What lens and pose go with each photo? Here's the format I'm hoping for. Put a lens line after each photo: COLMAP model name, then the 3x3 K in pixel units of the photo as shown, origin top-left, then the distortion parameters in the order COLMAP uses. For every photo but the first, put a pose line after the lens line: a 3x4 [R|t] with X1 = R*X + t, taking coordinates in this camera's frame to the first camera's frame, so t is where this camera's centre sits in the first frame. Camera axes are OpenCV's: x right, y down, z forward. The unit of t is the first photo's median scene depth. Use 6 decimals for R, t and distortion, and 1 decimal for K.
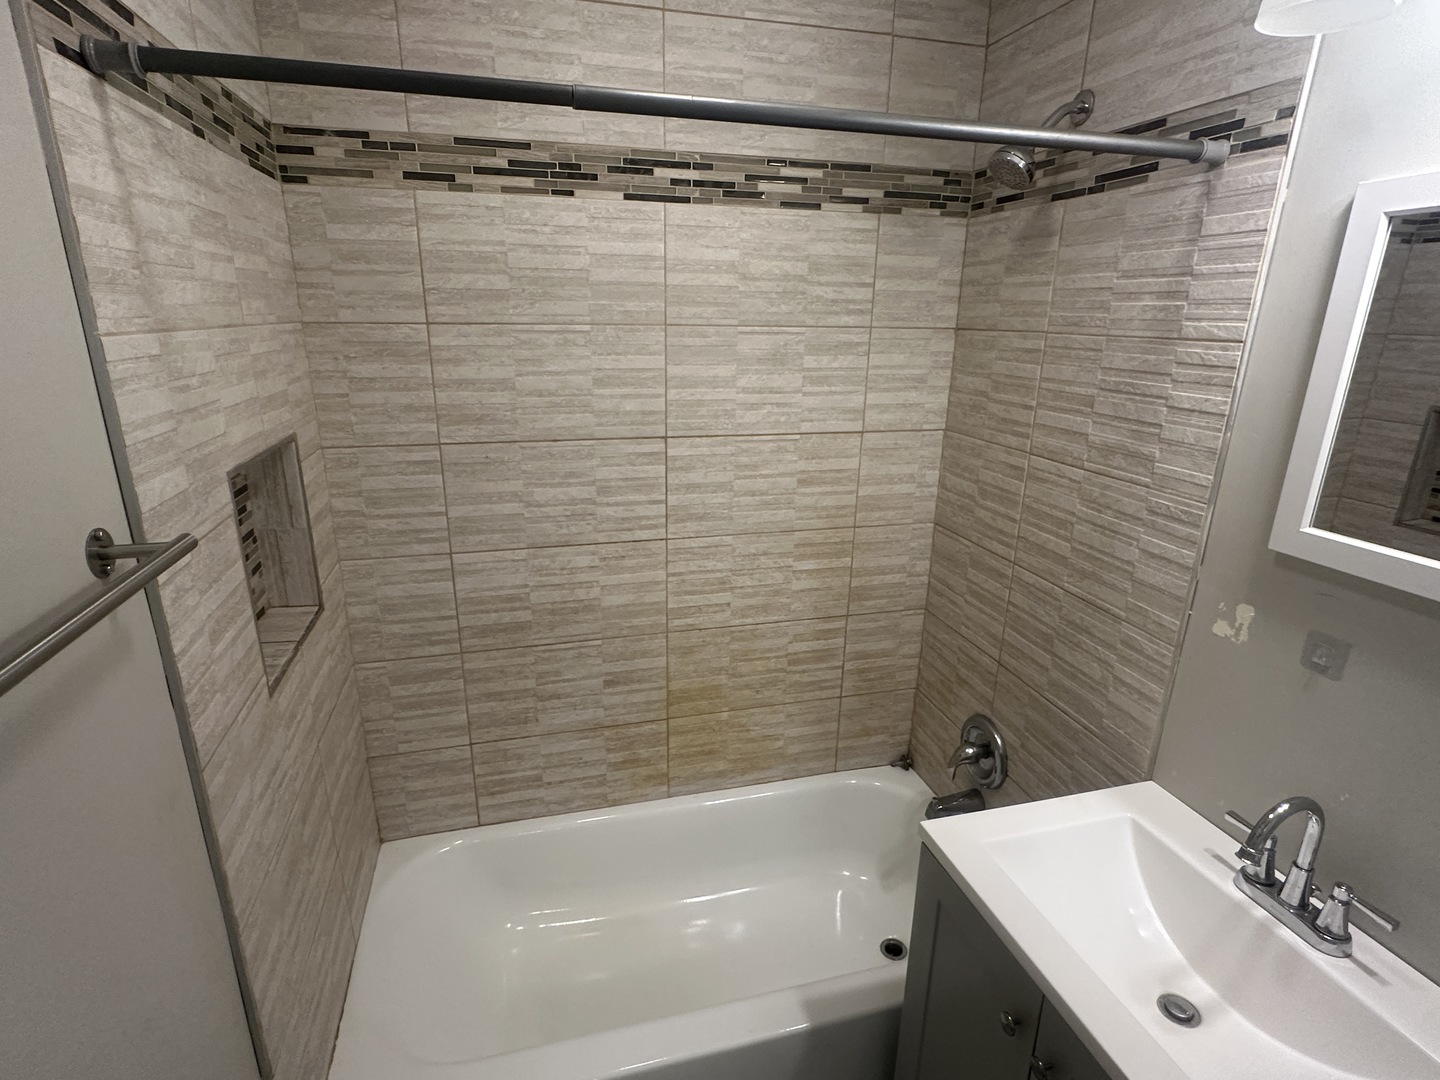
lens RADIAL K [[736.1, 0, 709.7], [0, 736.1, 546.3], [0, 0, 1]] dist [-0.002908, 0.000485]
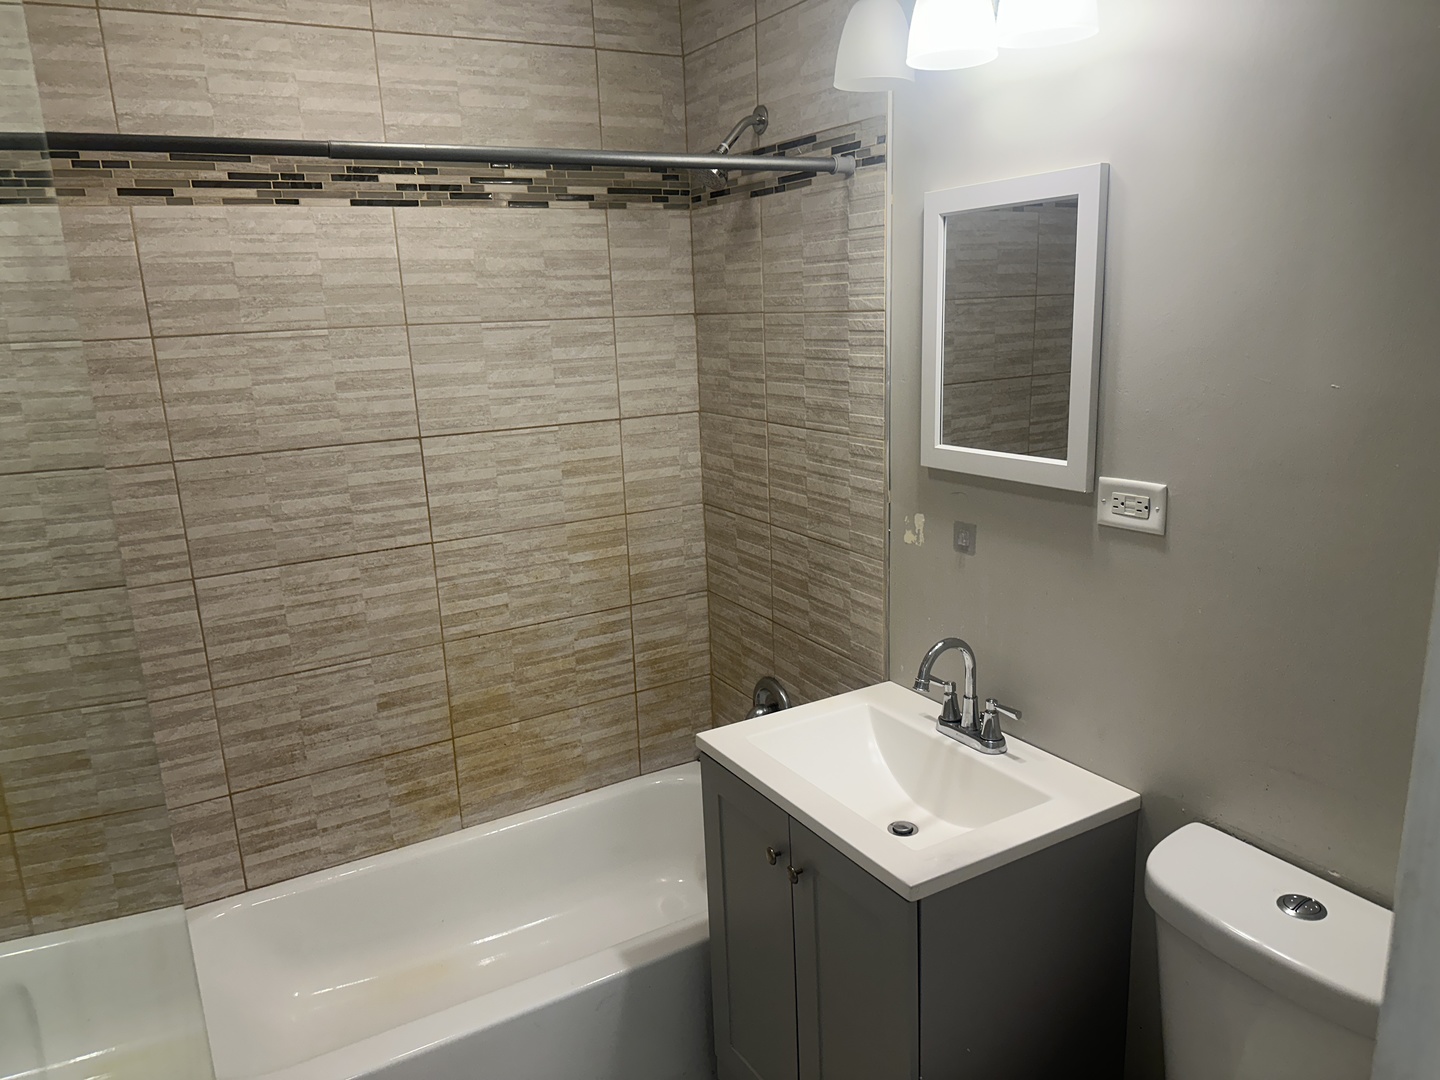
lens RADIAL K [[1010.9, 0, 717.9], [0, 1010.9, 541.2], [0, 0, 1]] dist [0.050866, -0.060116]
pose [[0.962892, -0.112308, 0.245408, -0.026071], [0.130450, 0.989703, -0.058913, 0.131361], [-0.236265, 0.088741, 0.967628, -0.427859]]
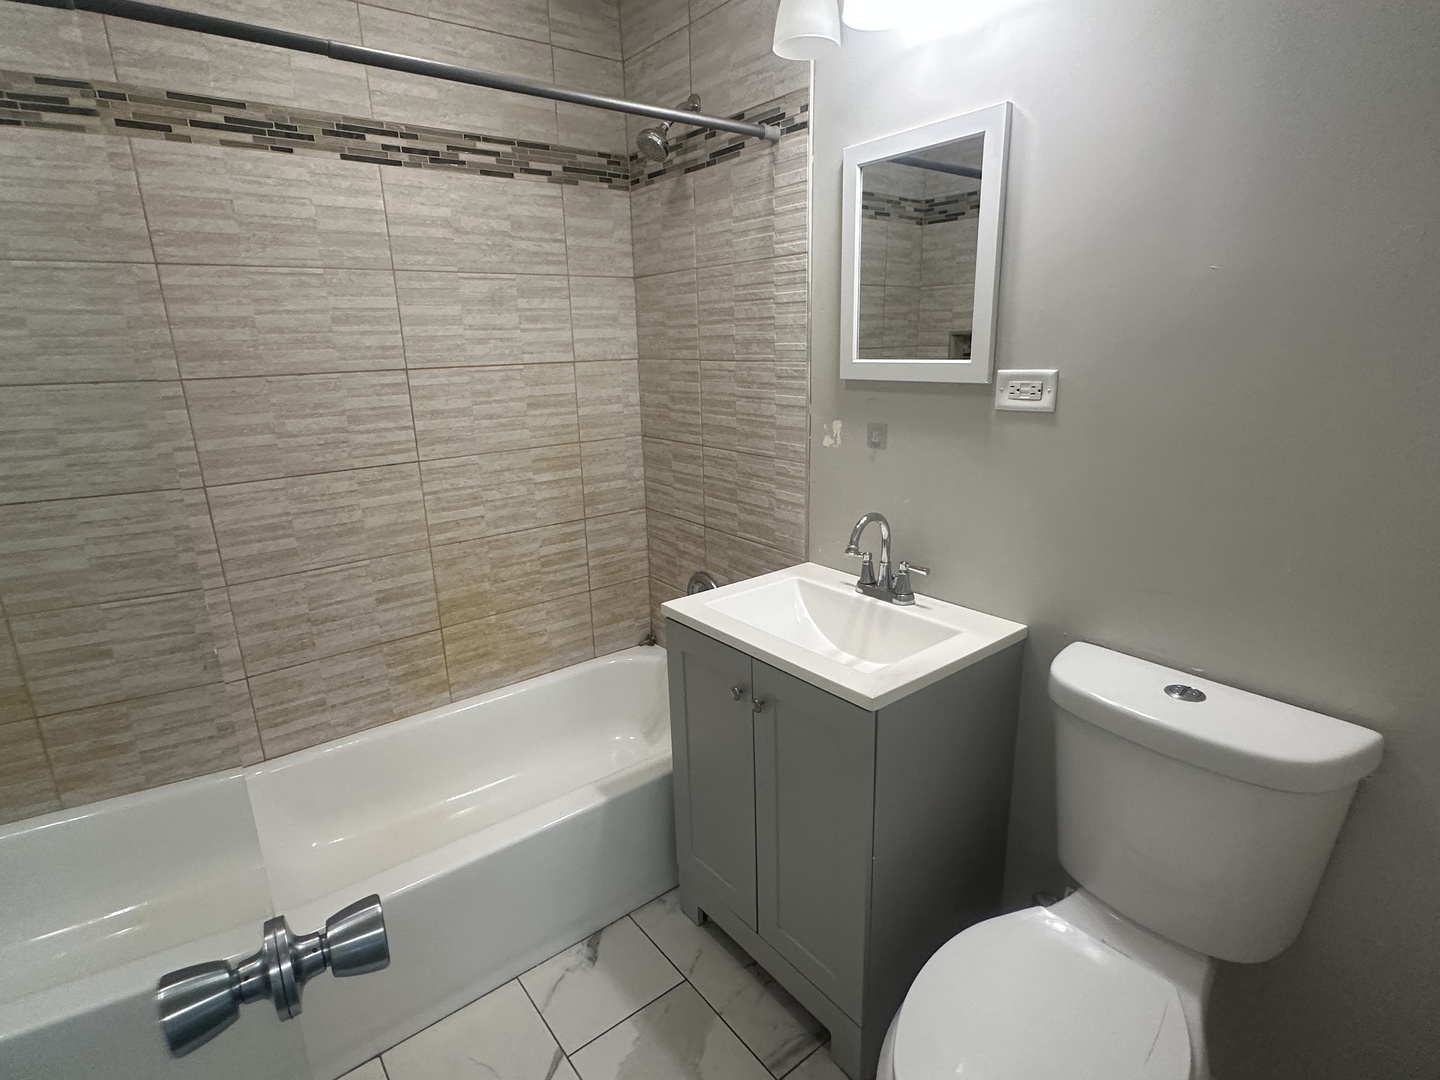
lens RADIAL K [[736.1, 0, 713.0], [0, 736.1, 539.2], [0, 0, 1]] dist [-0.002908, 0.000485]
pose [[0.918241, -0.141423, 0.369909, -0.089365], [0.155384, 0.987821, -0.008053, 0.214673], [-0.364265, 0.064872, 0.929033, -0.243407]]
